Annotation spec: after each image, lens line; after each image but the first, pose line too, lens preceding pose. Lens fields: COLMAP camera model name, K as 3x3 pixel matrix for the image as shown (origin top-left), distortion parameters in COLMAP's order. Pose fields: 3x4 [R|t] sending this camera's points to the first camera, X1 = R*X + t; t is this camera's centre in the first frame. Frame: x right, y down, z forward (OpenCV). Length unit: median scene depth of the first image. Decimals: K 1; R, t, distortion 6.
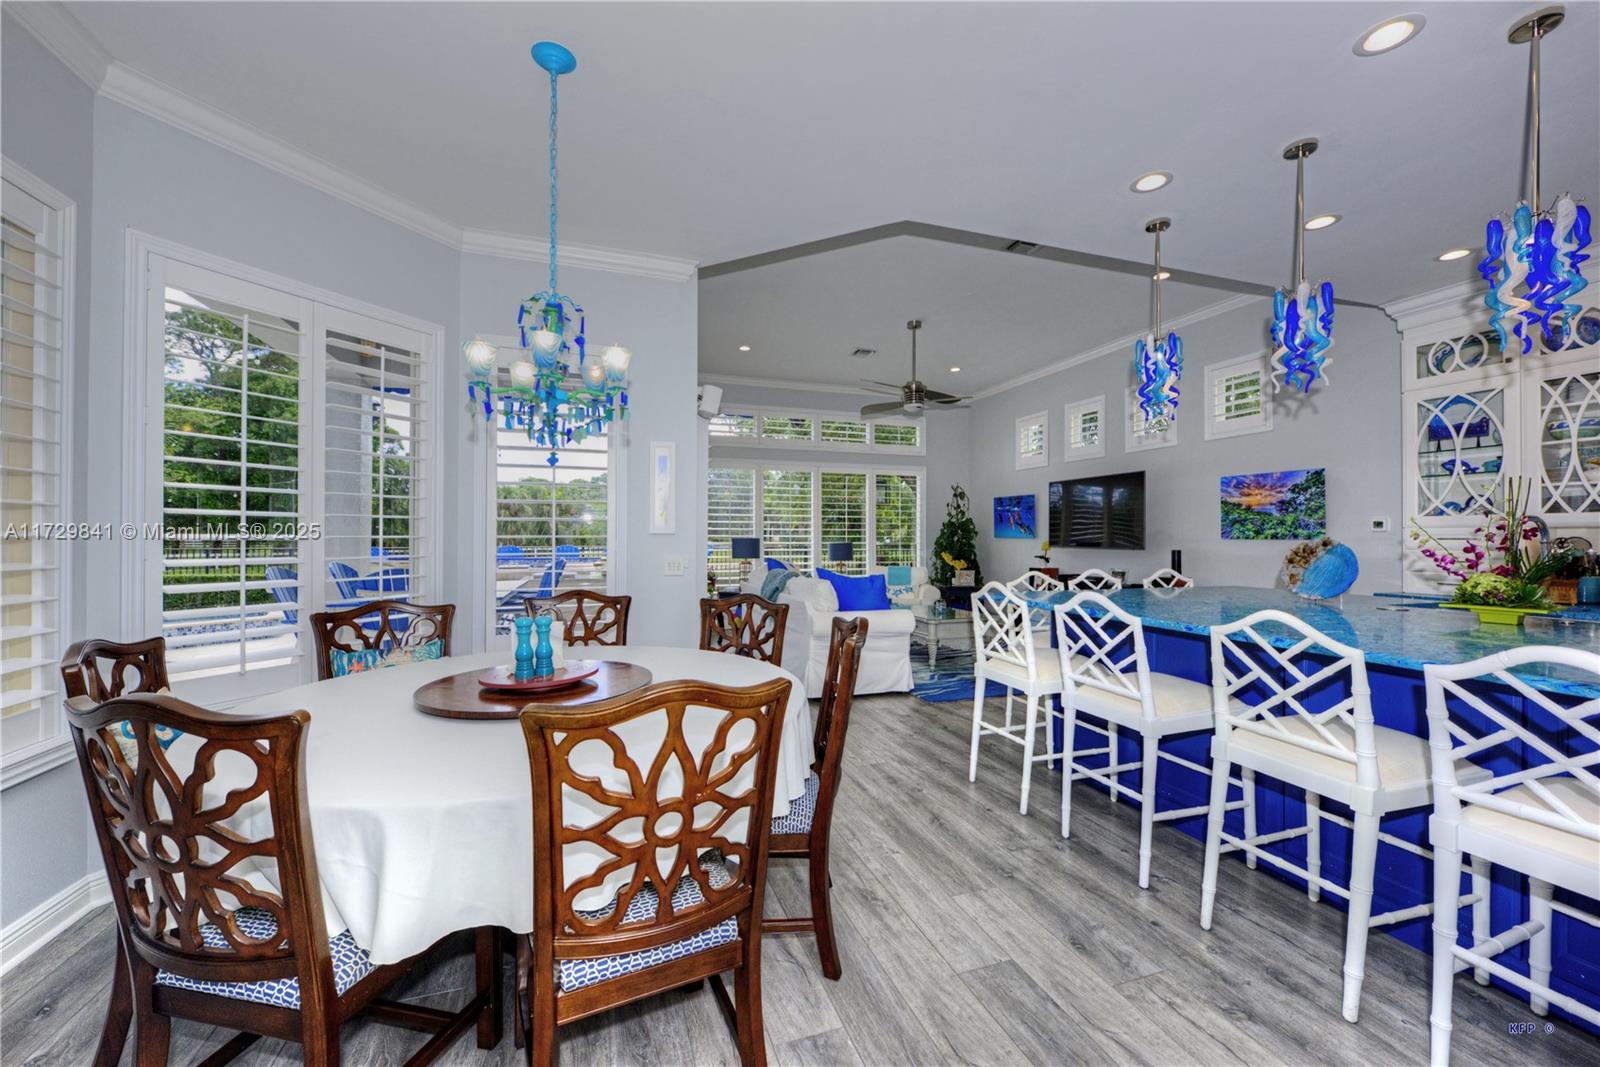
lens RADIAL K [[626.8, 0, 797.6], [0, 626.8, 530.7], [0, 0, 1]] dist [-0.000755, -0.000672]
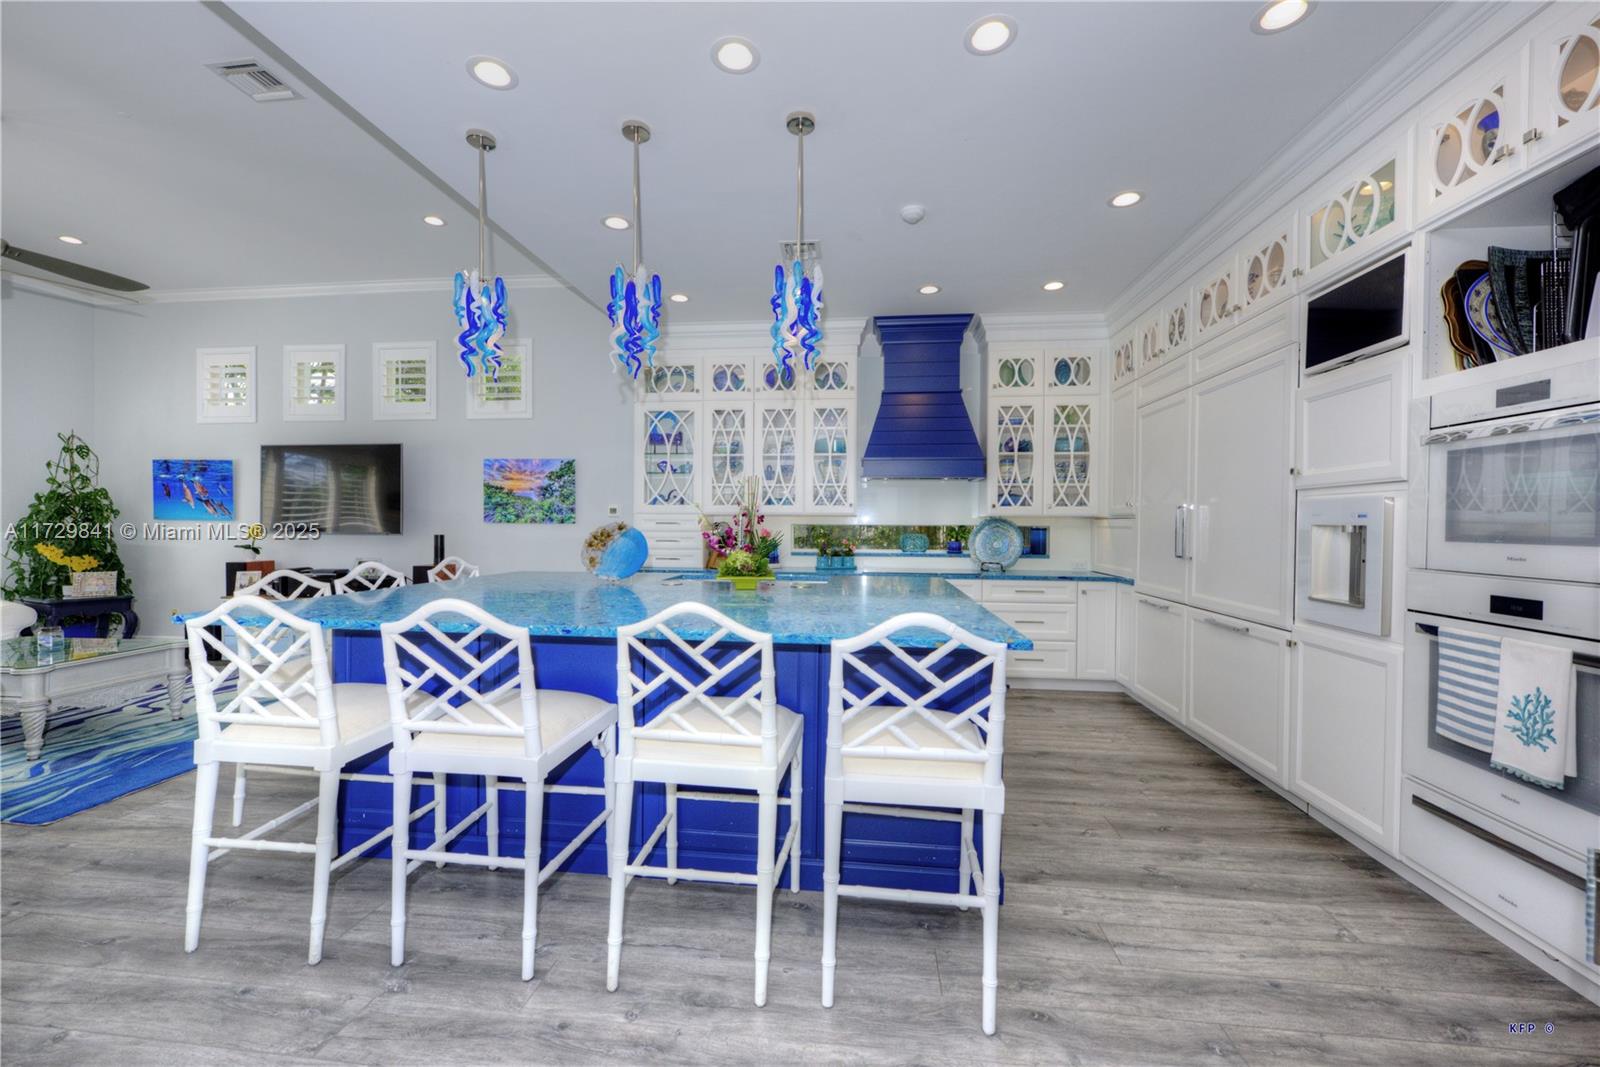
lens RADIAL K [[626.8, 0, 797.6], [0, 626.8, 530.7], [0, 0, 1]] dist [-0.000755, -0.000672]
pose [[0.423968, -0.008881, 0.905633, 0.002469], [-0.015270, 0.999740, 0.016953, 0.003093], [-0.905548, -0.021016, 0.423722, 0.261678]]
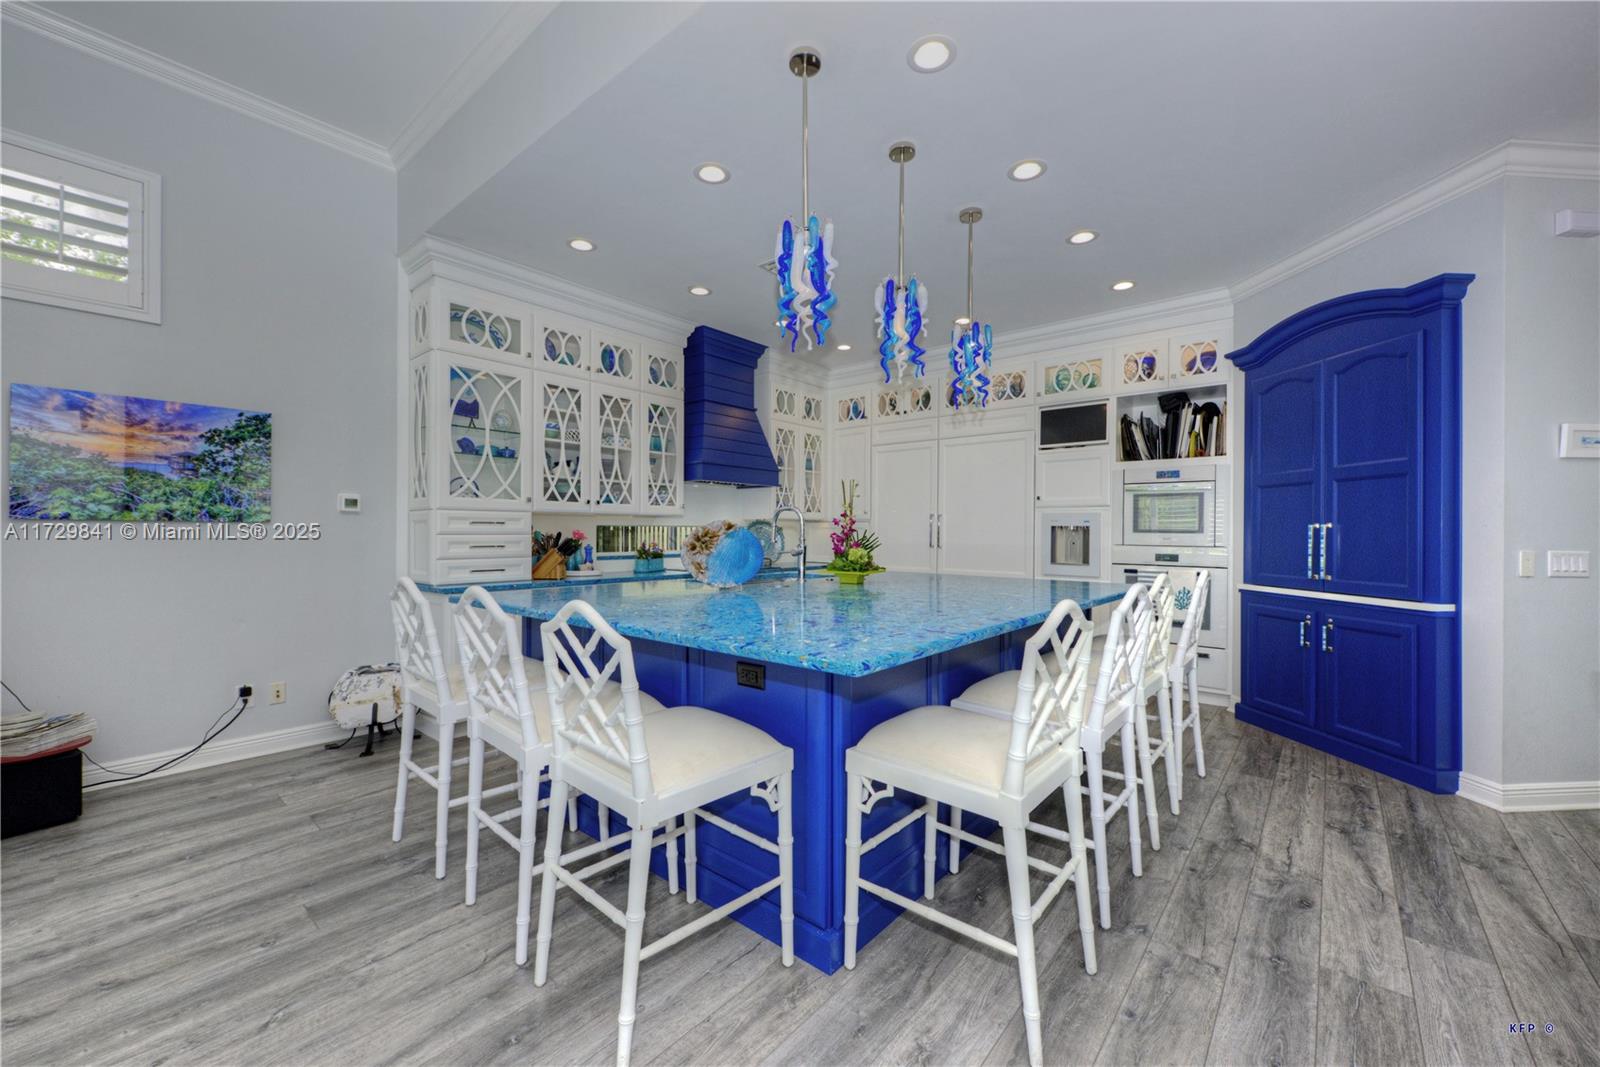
lens RADIAL K [[623.9, 0, 799.3], [0, 623.9, 525.5], [0, 0, 1]] dist [0.000006, -0.000372]
pose [[-0.514597, 0.004966, 0.857418, -0.011418], [-0.014960, 0.999779, -0.014769, 0.029574], [-0.857302, -0.020427, -0.514409, 1.329208]]
